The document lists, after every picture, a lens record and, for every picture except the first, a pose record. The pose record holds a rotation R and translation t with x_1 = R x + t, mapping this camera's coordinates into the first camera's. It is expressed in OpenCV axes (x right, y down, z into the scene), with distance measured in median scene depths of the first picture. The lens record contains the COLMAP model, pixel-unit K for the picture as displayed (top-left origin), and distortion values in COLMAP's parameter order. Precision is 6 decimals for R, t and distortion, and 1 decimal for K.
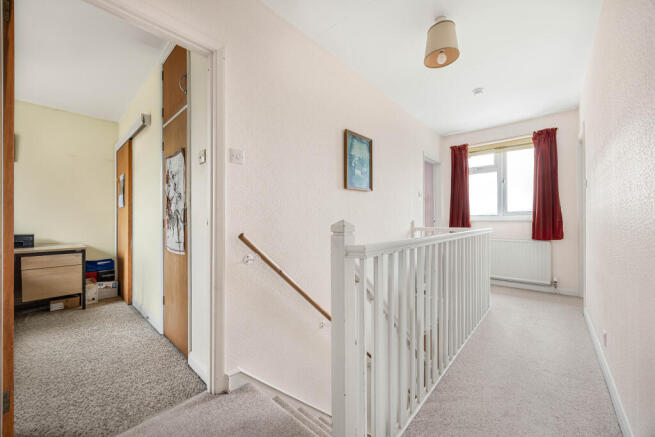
lens RADIAL K [[252.4, 0, 327.2], [0, 252.4, 221.1], [0, 0, 1]] dist [-0.002977, -0.000624]
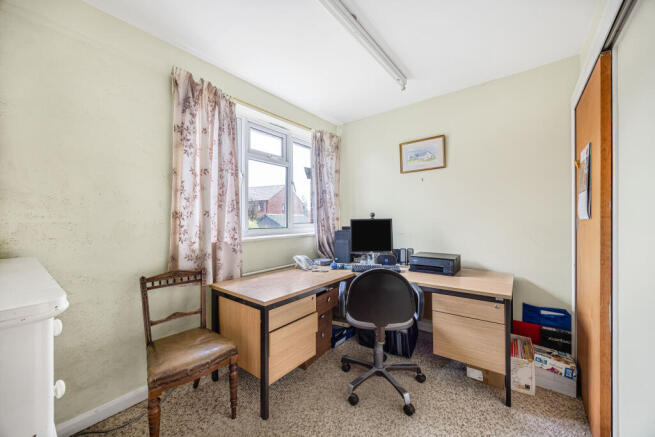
lens RADIAL K [[252.4, 0, 325.7], [0, 252.4, 220.0], [0, 0, 1]] dist [-0.002977, -0.000624]
pose [[0.067749, 0.001038, -0.997702, -0.373846], [-0.001069, 0.999999, 0.000968, -0.051722], [0.997702, 0.001000, 0.067750, 0.476785]]
